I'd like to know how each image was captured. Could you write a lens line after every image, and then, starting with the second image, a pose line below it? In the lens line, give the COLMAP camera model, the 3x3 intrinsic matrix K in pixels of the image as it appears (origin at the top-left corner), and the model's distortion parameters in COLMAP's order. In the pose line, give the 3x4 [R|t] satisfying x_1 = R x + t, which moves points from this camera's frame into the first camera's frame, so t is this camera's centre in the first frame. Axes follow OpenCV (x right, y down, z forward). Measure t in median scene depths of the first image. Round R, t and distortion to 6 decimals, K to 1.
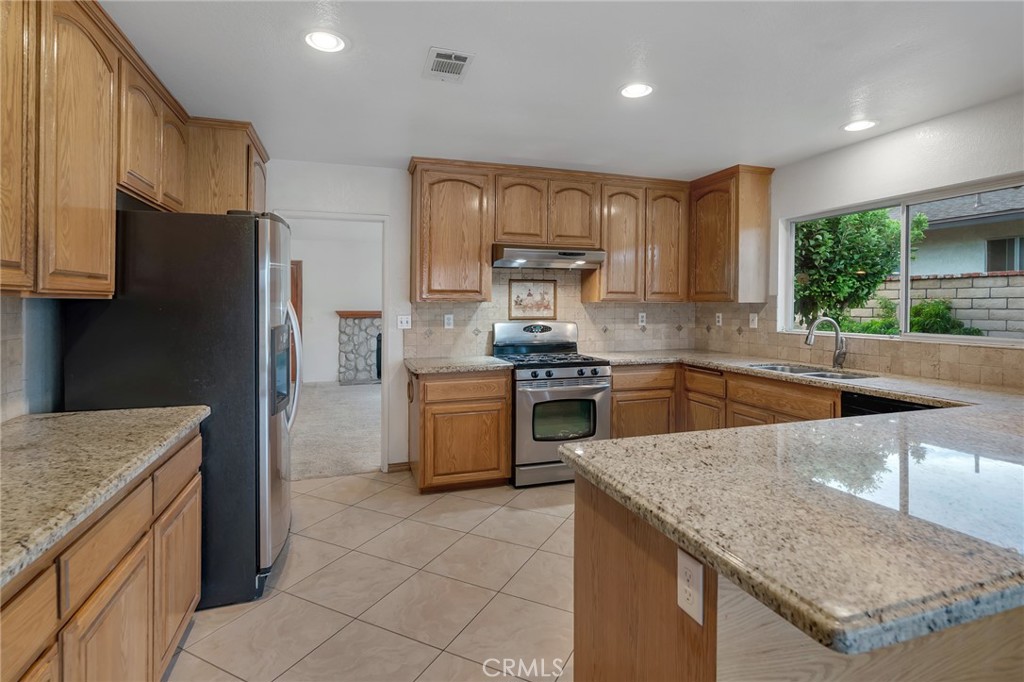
lens RADIAL K [[496.6, 0, 491.9], [0, 496.6, 303.5], [0, 0, 1]] dist [-0.013893, 0.003083]
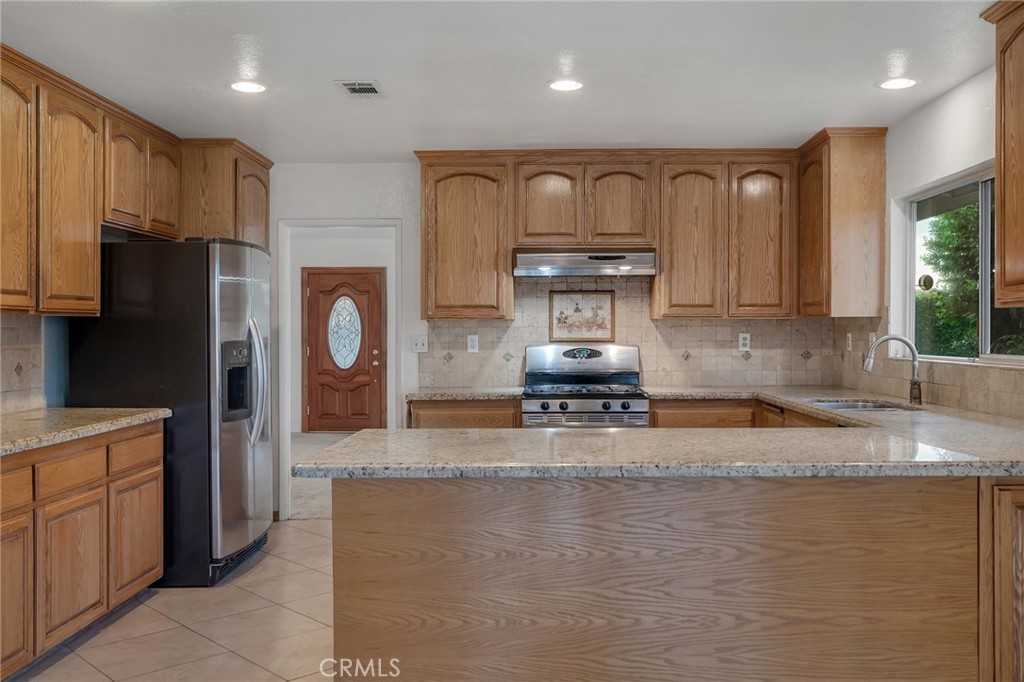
lens RADIAL K [[909.6, 0, 519.7], [0, 909.6, 337.1], [0, 0, 1]] dist [-0.011187, -0.022054]
pose [[0.941714, -0.002217, -0.336406, 0.517762], [0.004267, 0.999977, 0.005356, 0.018549], [0.336387, -0.006480, 0.941702, -0.409560]]
